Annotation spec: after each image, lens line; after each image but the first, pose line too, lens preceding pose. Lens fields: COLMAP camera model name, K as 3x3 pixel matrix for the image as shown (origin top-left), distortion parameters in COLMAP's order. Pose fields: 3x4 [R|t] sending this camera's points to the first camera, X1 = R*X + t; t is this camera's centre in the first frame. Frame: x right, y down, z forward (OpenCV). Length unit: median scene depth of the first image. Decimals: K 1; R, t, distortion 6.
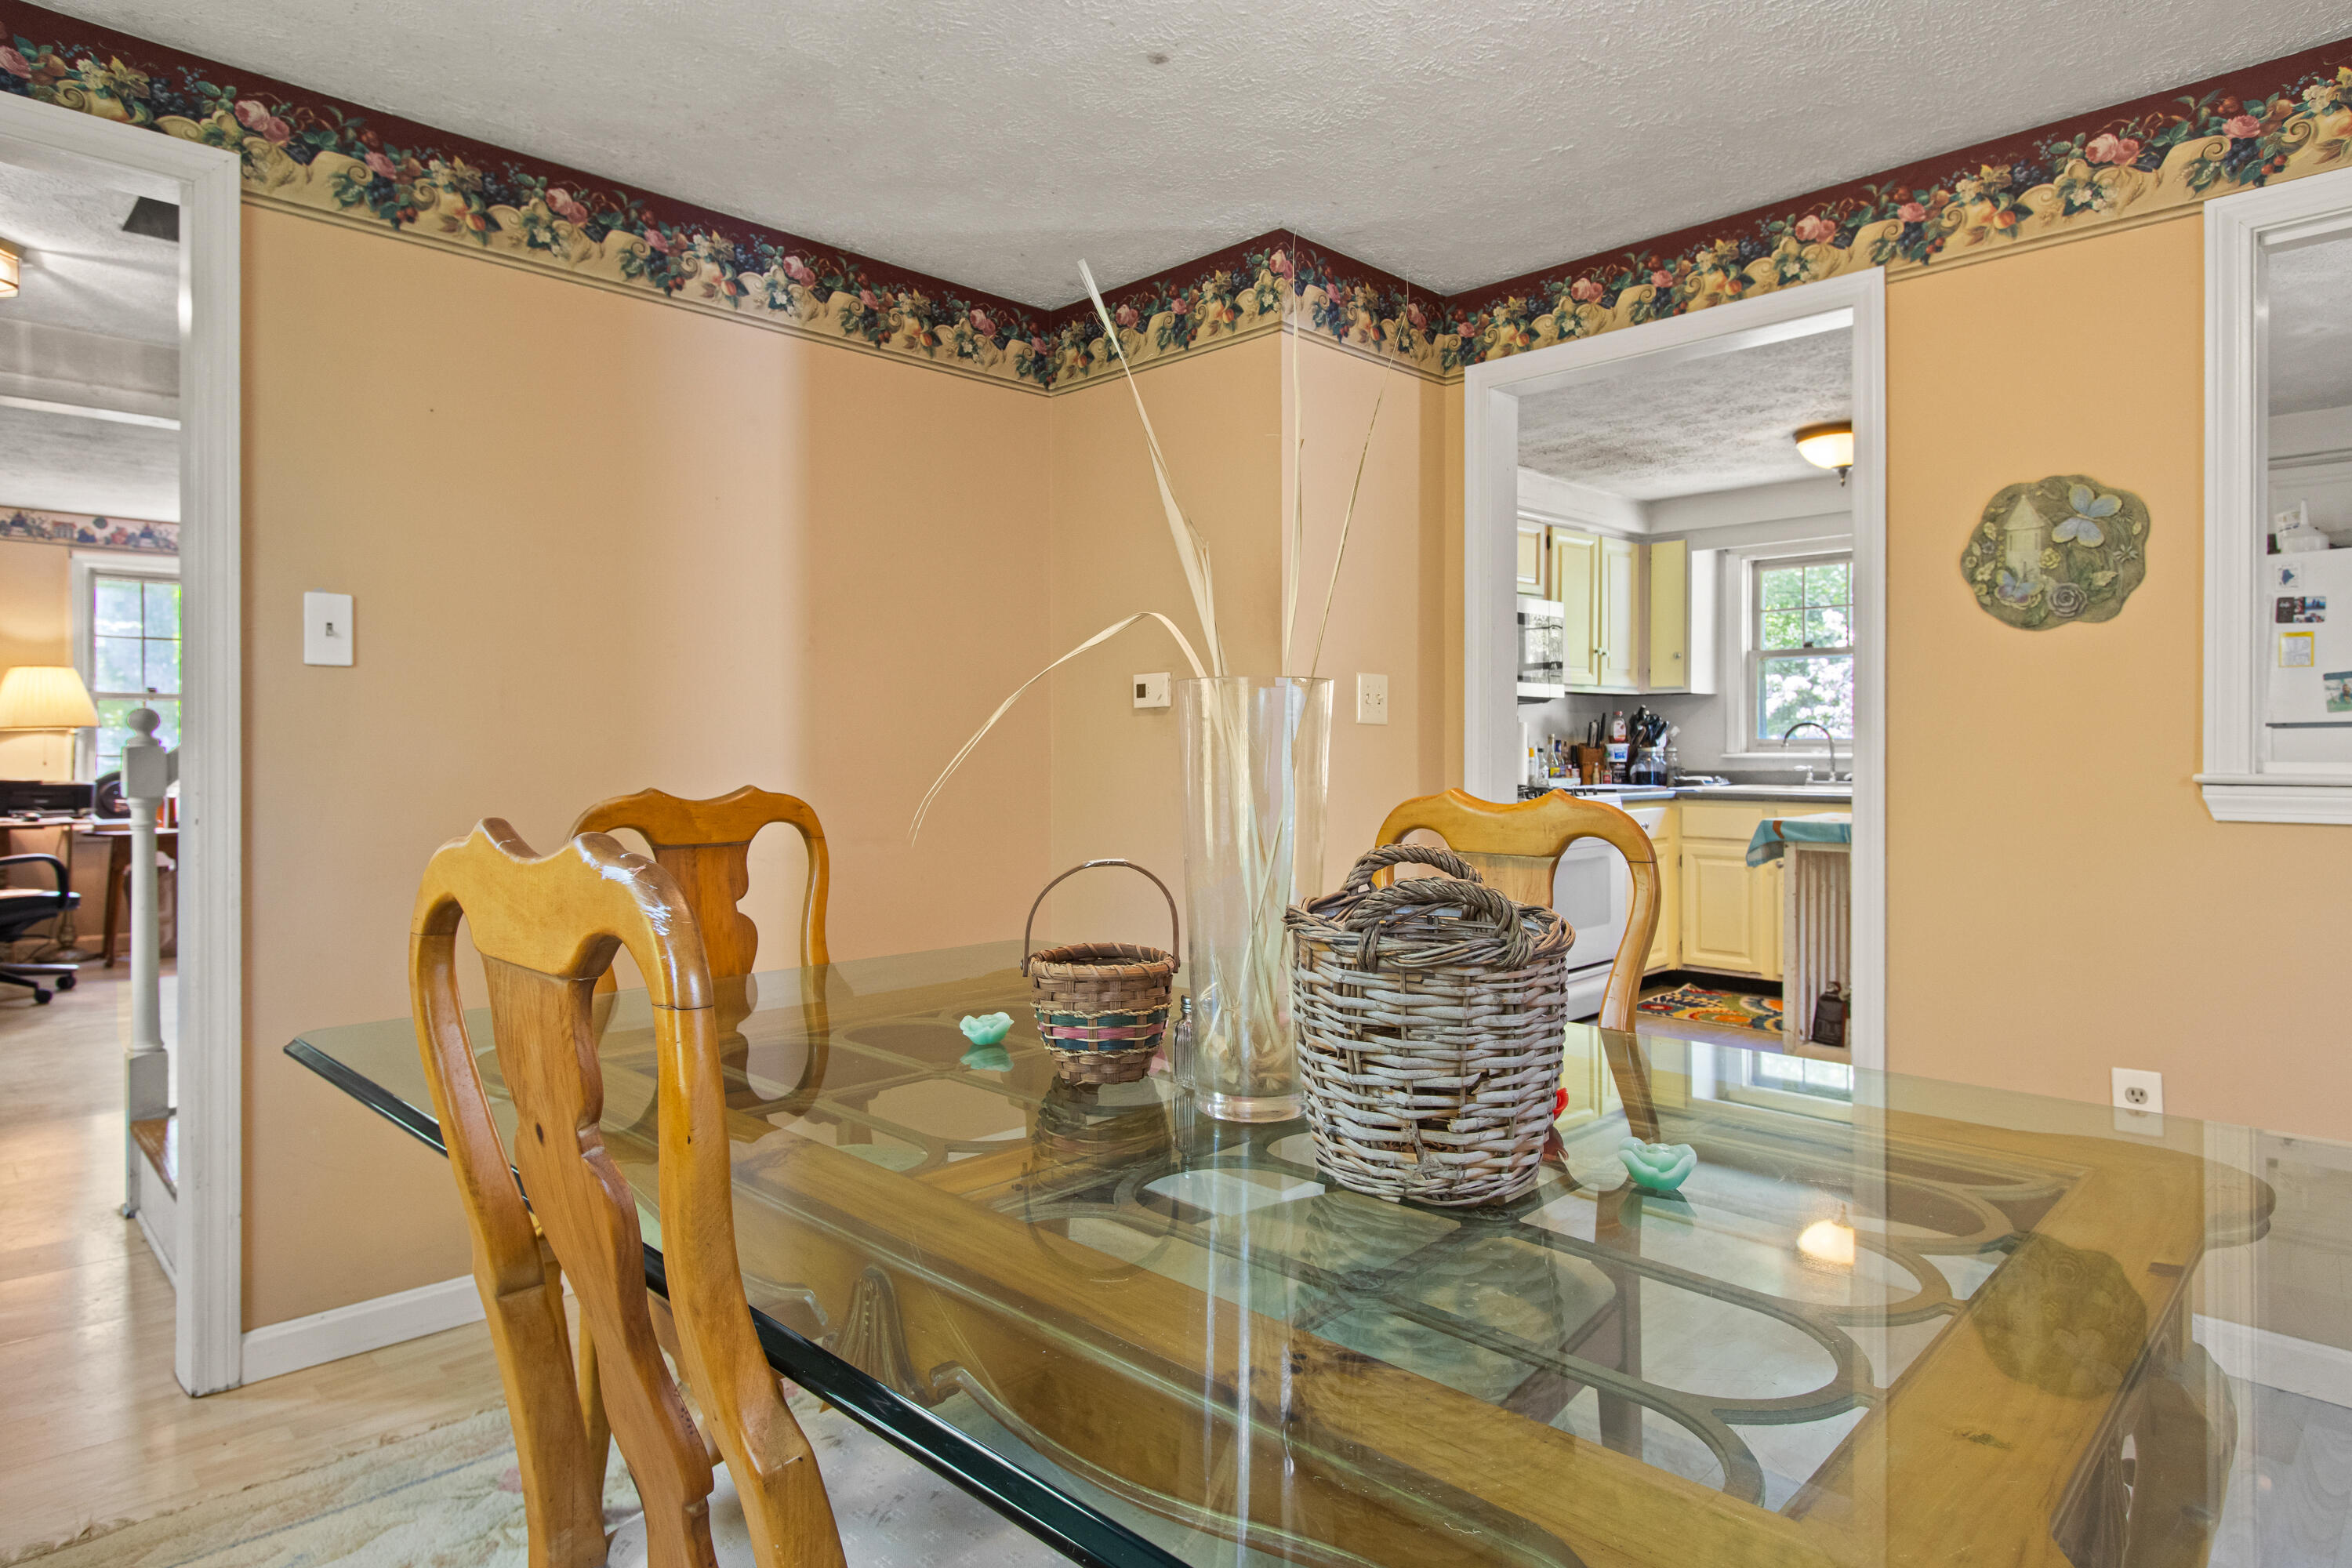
lens RADIAL K [[1336.7, 0, 1167.2], [0, 1336.7, 760.9], [0, 0, 1]] dist [-0.001579, -0.002714]
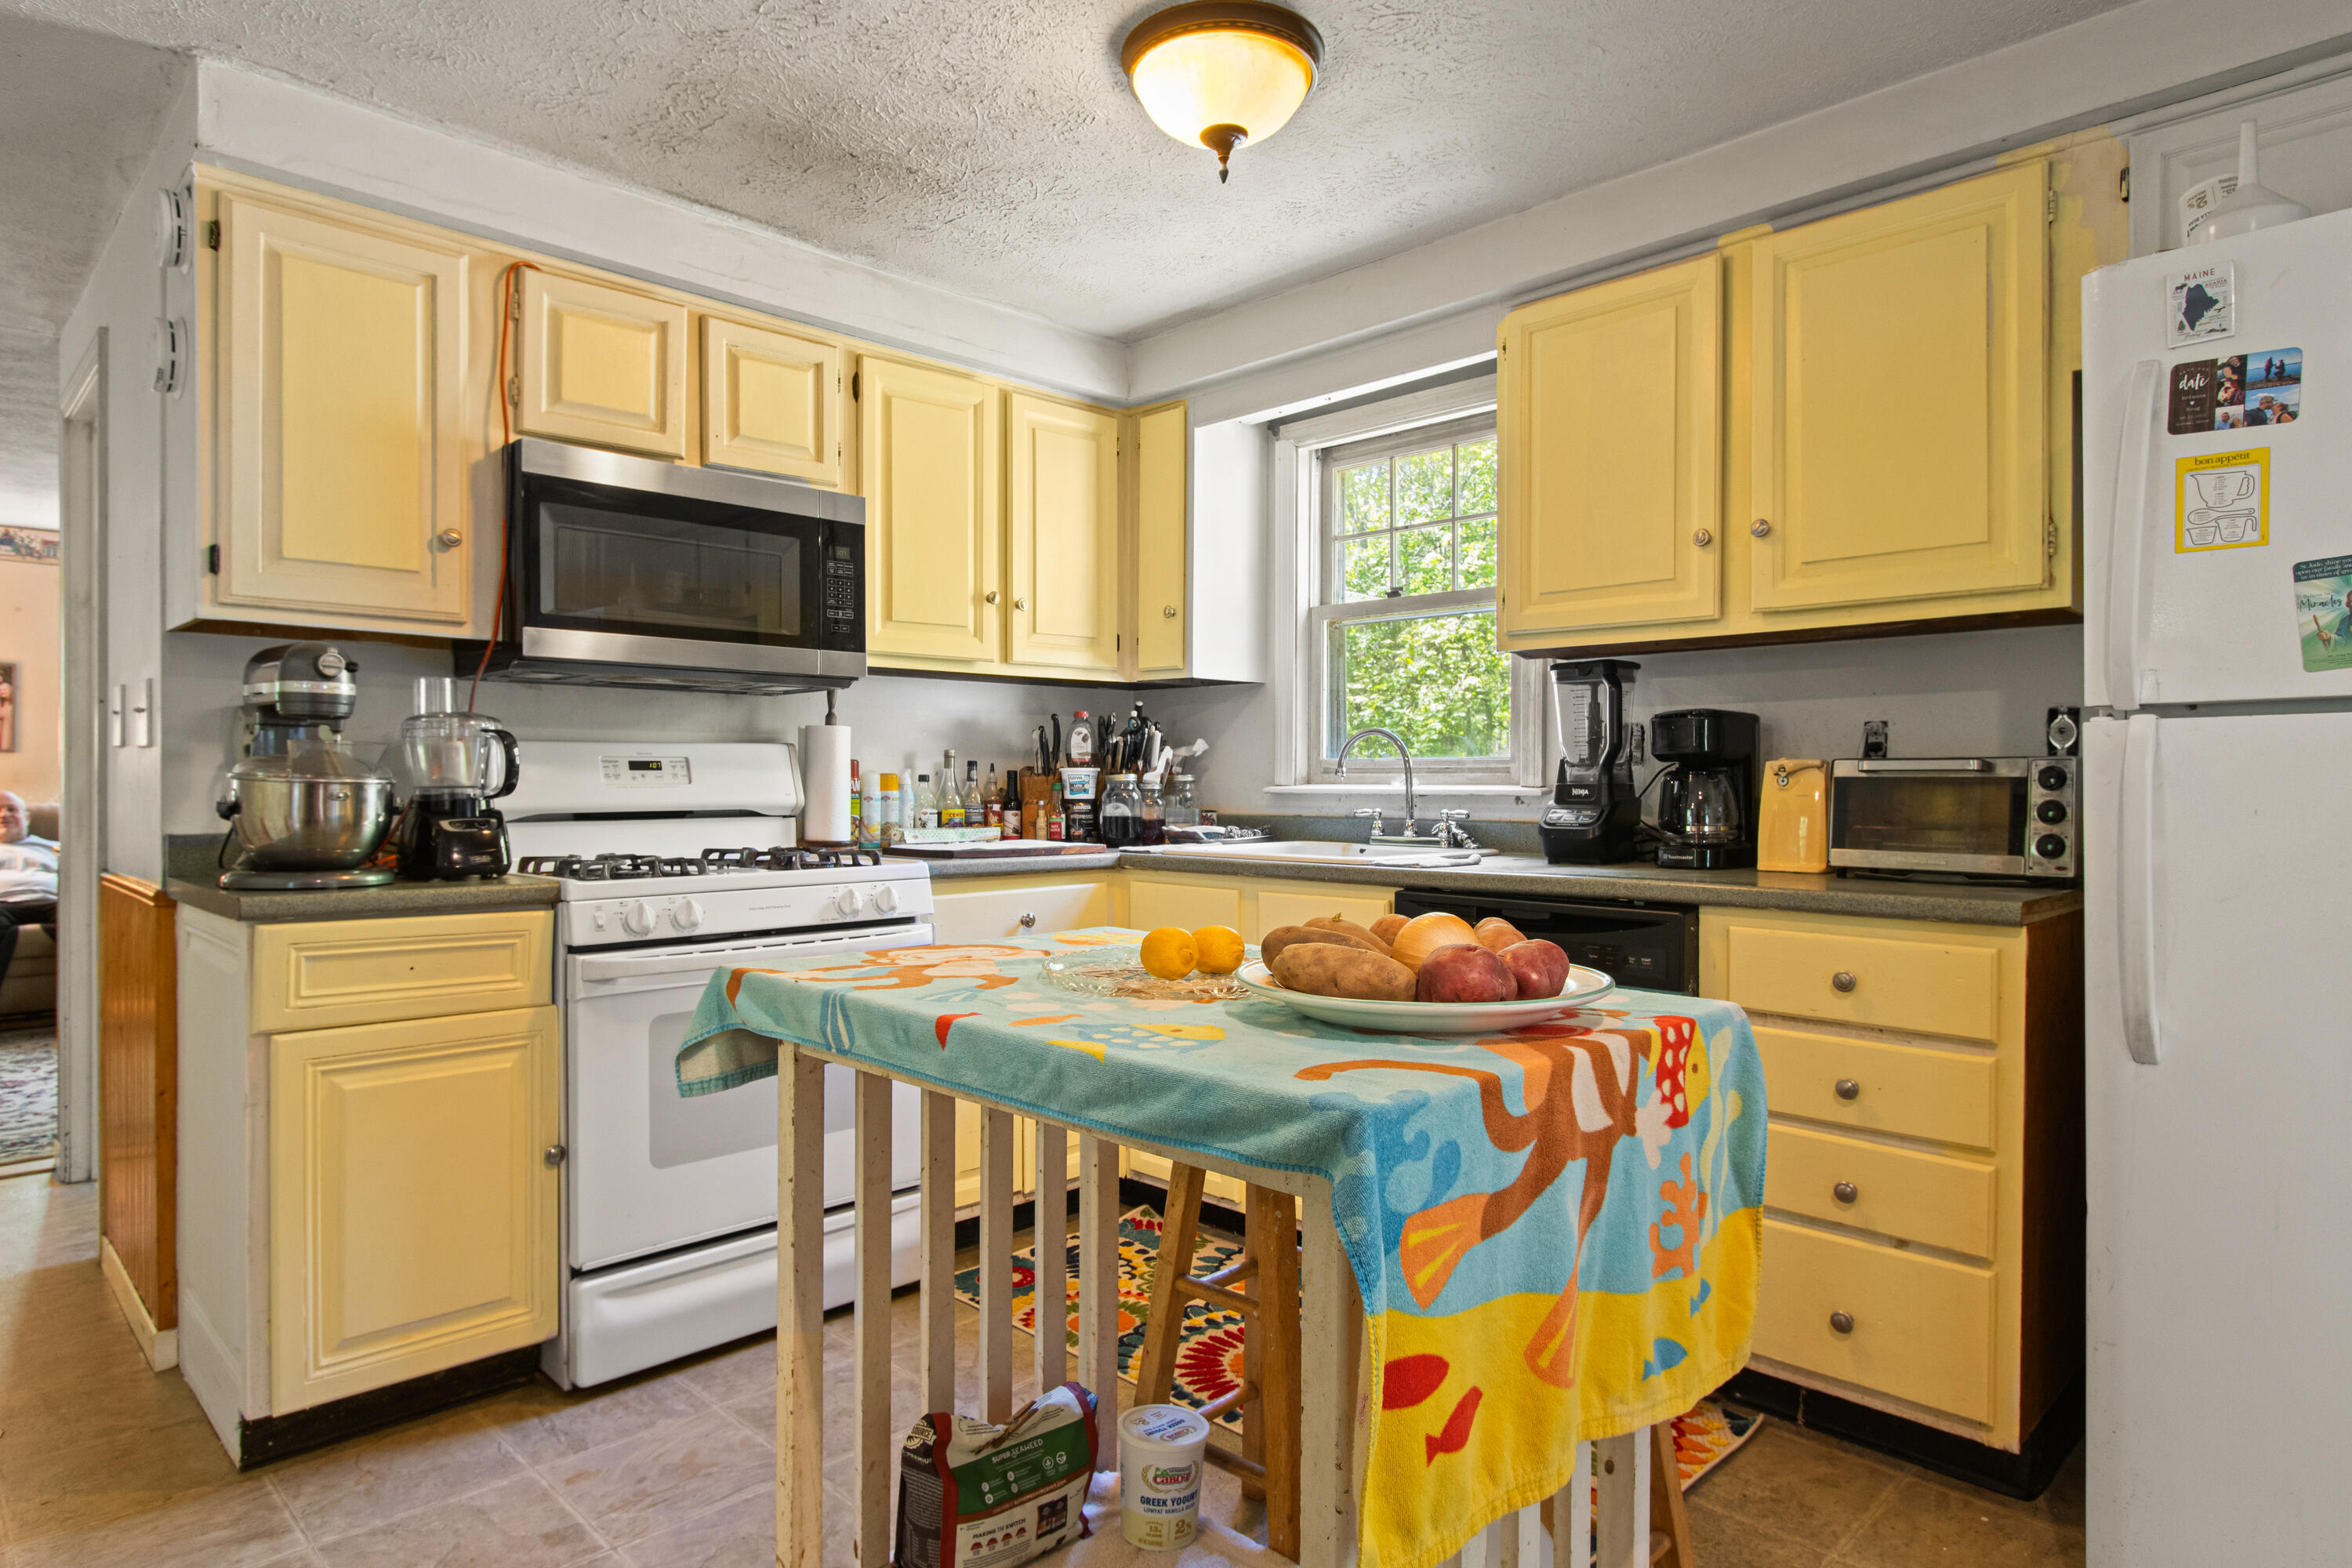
lens RADIAL K [[1336.7, 0, 1173.2], [0, 1336.7, 797.1], [0, 0, 1]] dist [-0.001579, -0.002714]
pose [[0.999978, 0.001825, 0.006388, 0.381303], [-0.001842, 0.999995, 0.002643, -0.001908], [-0.006383, -0.002655, 0.999976, 0.435053]]
